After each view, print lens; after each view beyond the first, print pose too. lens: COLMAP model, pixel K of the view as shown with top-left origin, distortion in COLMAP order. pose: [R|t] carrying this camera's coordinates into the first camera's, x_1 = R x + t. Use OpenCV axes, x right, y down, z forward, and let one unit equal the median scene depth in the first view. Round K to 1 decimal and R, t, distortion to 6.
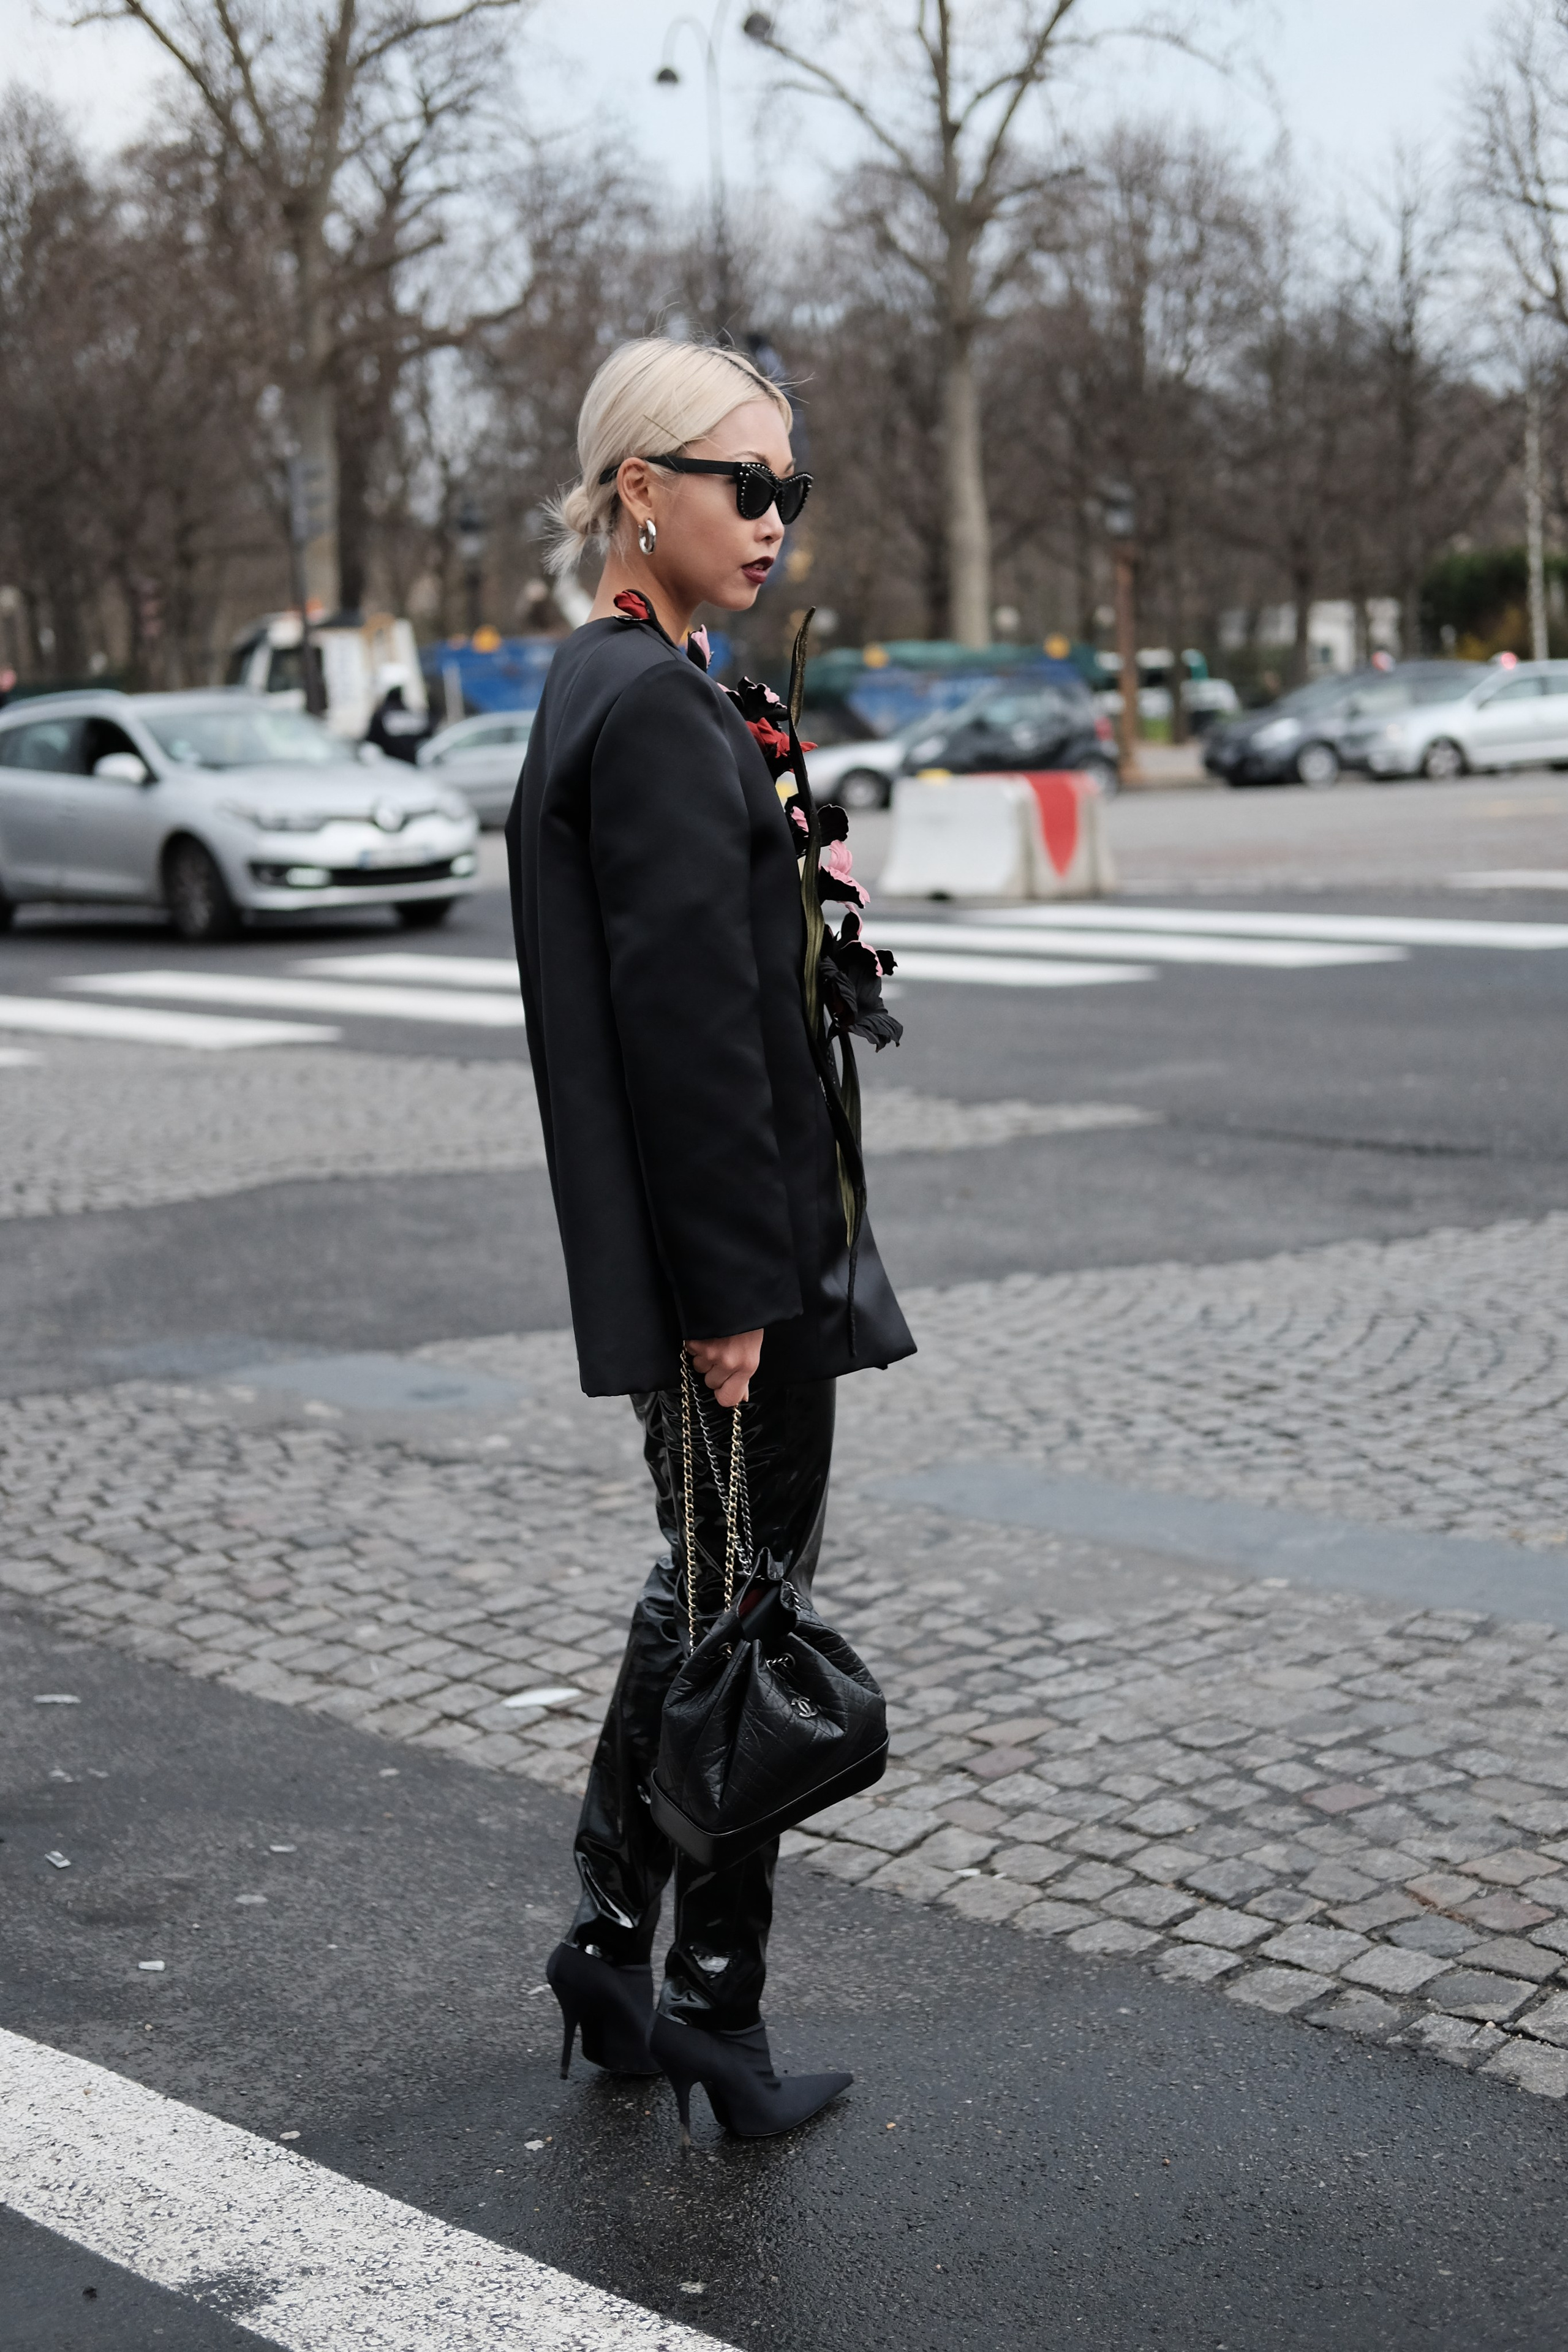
lens RADIAL K [[3621.8, 0, 784.0], [0, 3621.8, 1176.0], [0, 0, 1]] dist [0.202881, 0.173552]
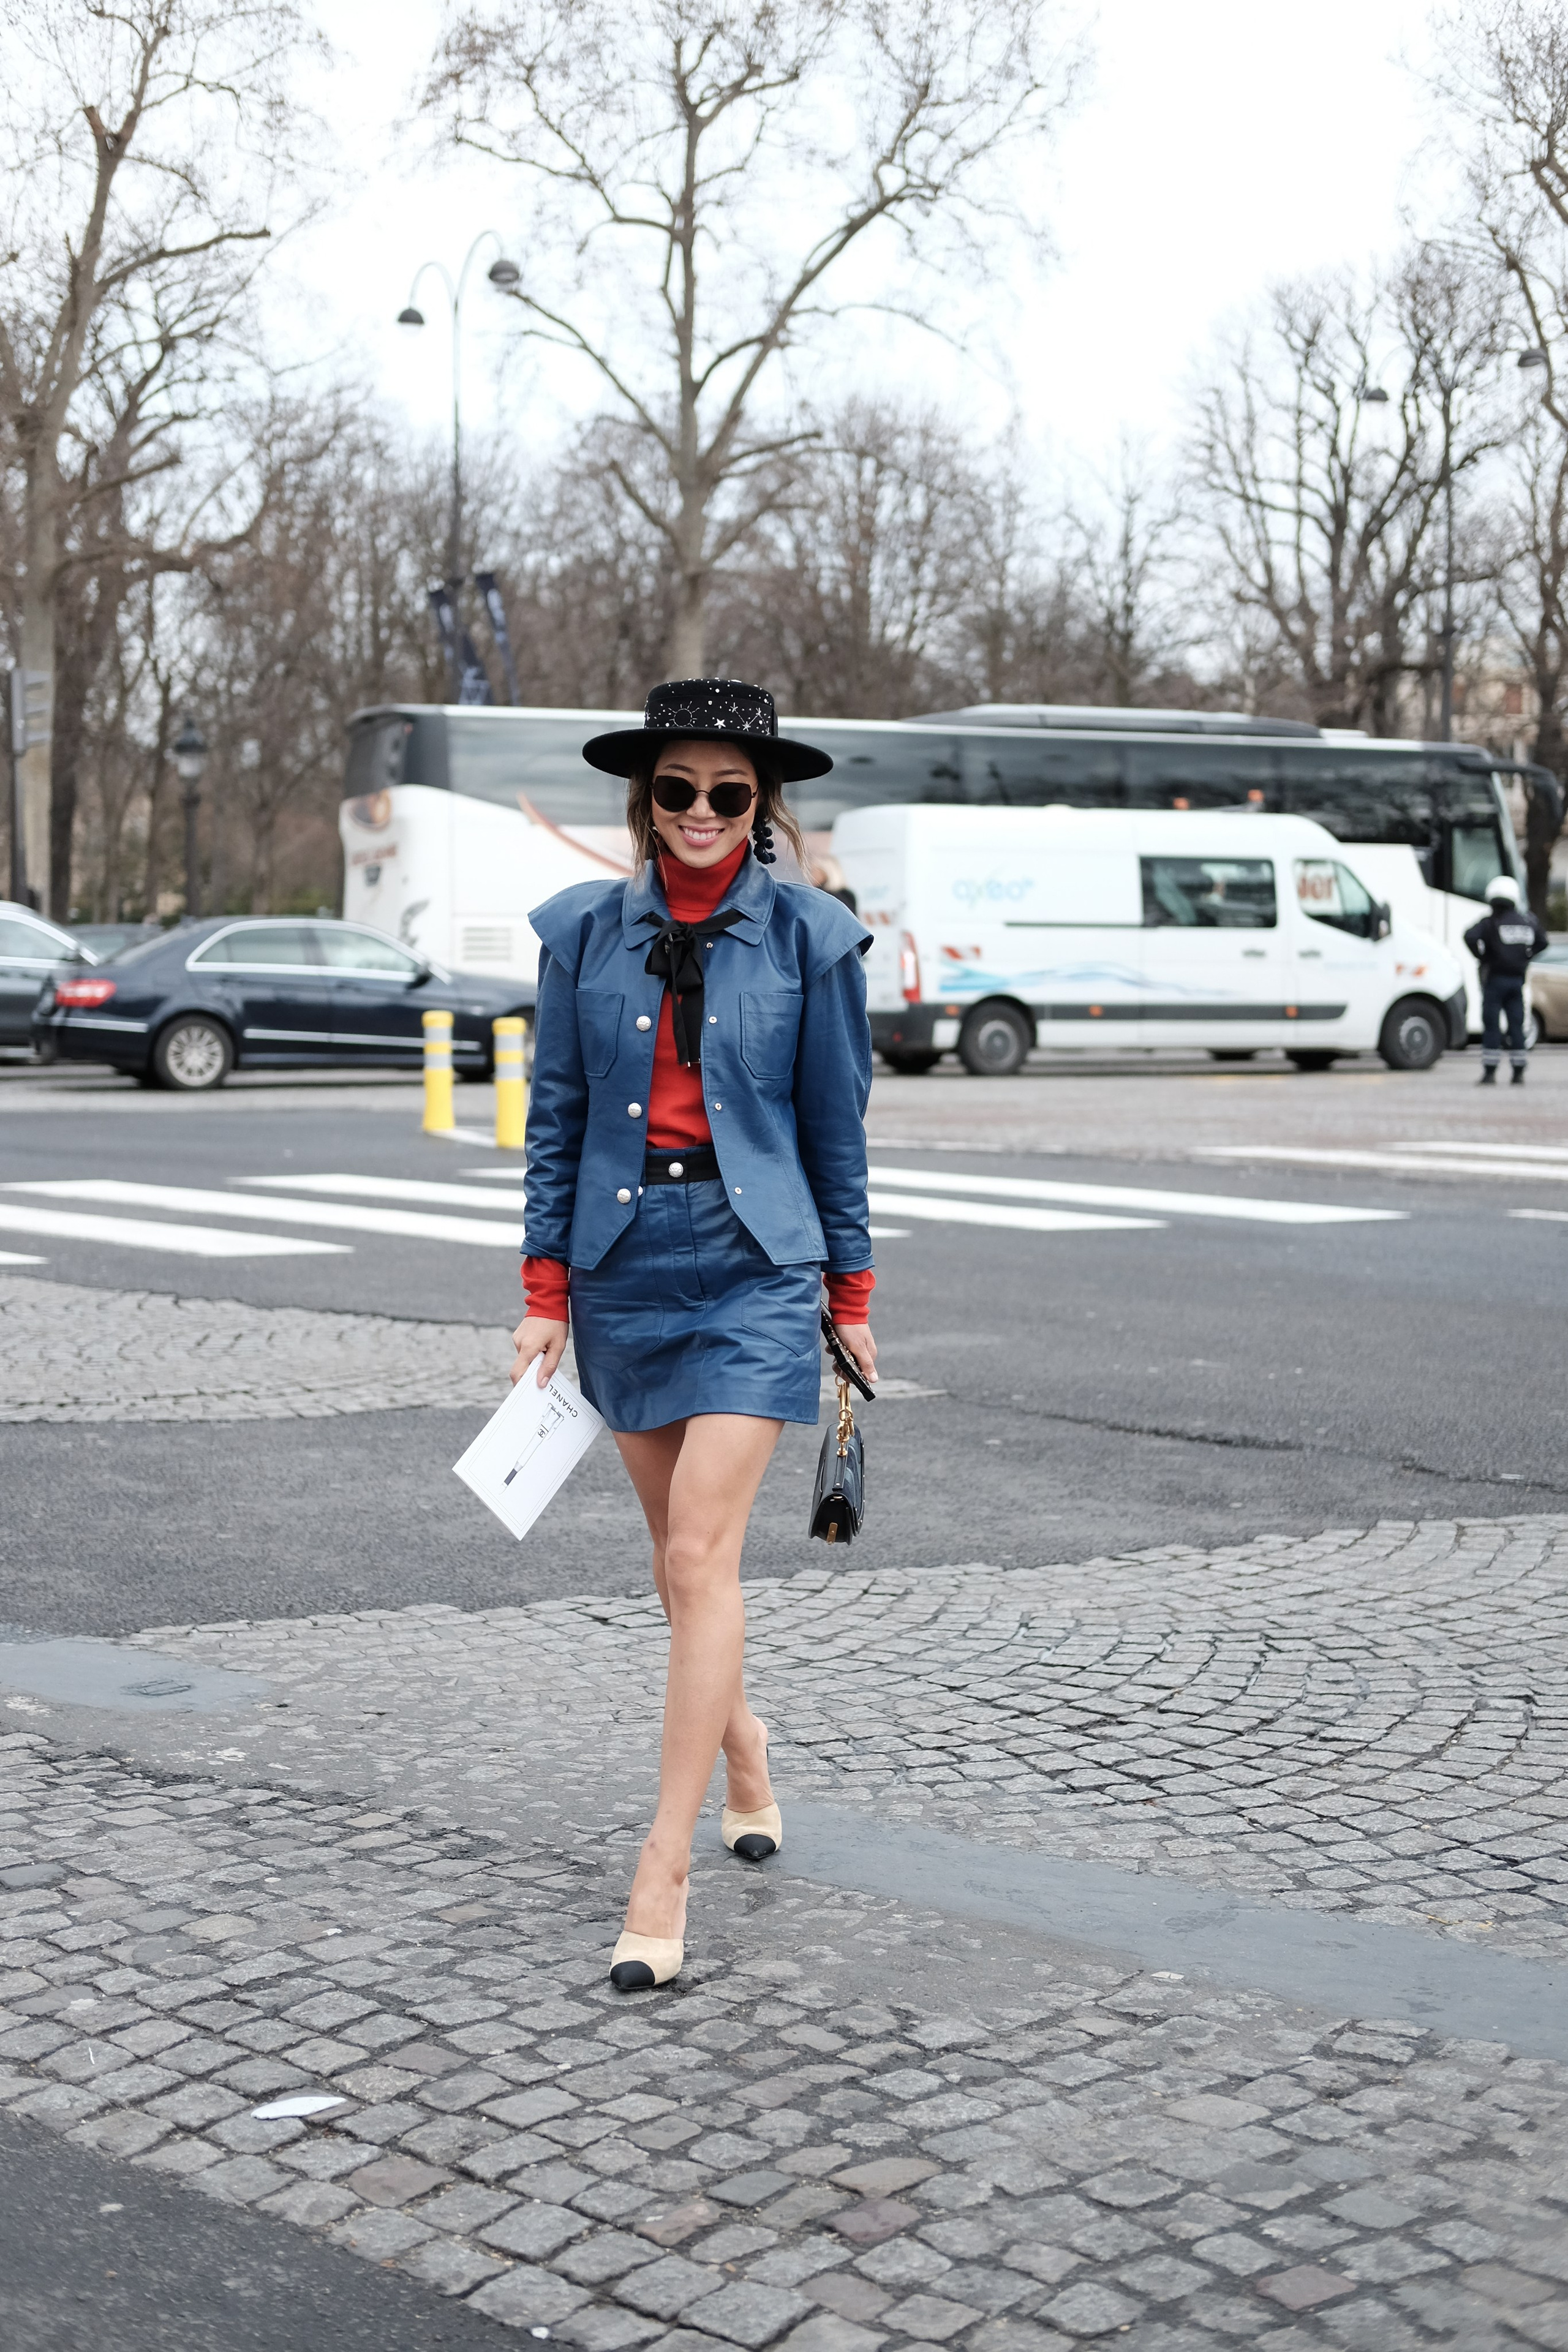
lens RADIAL K [[3653.2, 0, 777.4], [0, 3653.2, 1230.2], [0, 0, 1]] dist [0.074703, 0.266169]
pose [[0.995949, 0.041649, 0.079693, -0.027360], [-0.037466, 0.997876, -0.053288, -0.011207], [-0.081743, 0.050086, 0.995394, 0.126992]]
